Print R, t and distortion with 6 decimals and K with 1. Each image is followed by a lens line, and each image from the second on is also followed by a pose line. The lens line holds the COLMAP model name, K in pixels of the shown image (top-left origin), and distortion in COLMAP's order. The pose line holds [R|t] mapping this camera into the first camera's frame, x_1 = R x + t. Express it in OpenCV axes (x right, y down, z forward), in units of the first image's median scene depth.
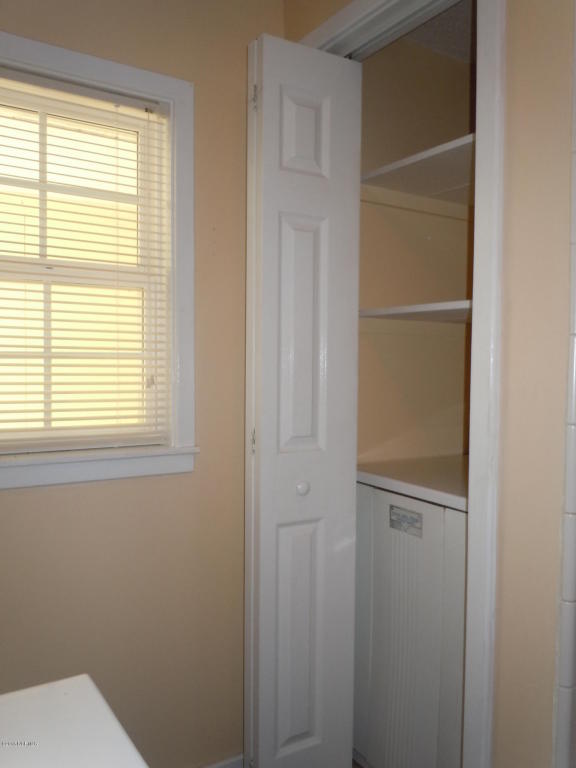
lens RADIAL K [[638.5, 0, 288.0], [0, 638.5, 384.0], [0, 0, 1]] dist [-0.006339, -0.022337]
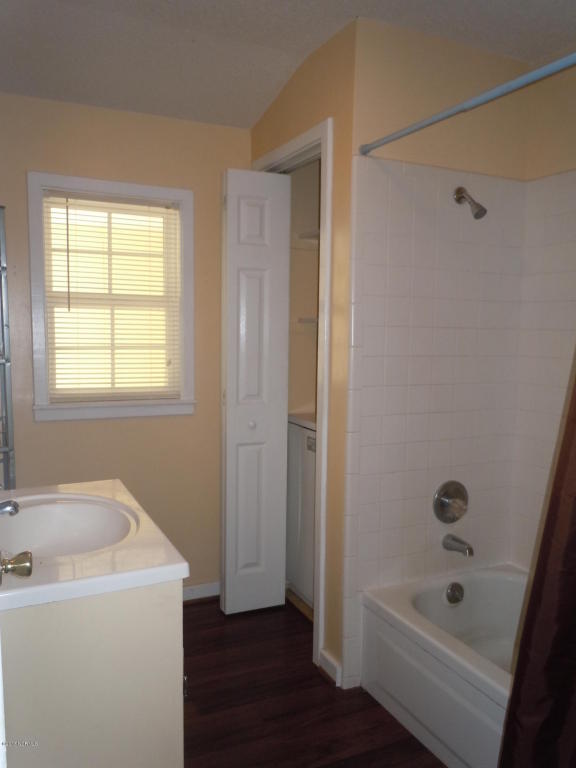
lens RADIAL K [[638.5, 0, 288.0], [0, 638.5, 384.0], [0, 0, 1]] dist [-0.006339, -0.022337]
pose [[0.992237, 0.016533, -0.123261, 0.332362], [-0.009992, 0.998518, 0.053494, -0.042912], [0.123963, -0.051847, 0.990931, -0.721687]]
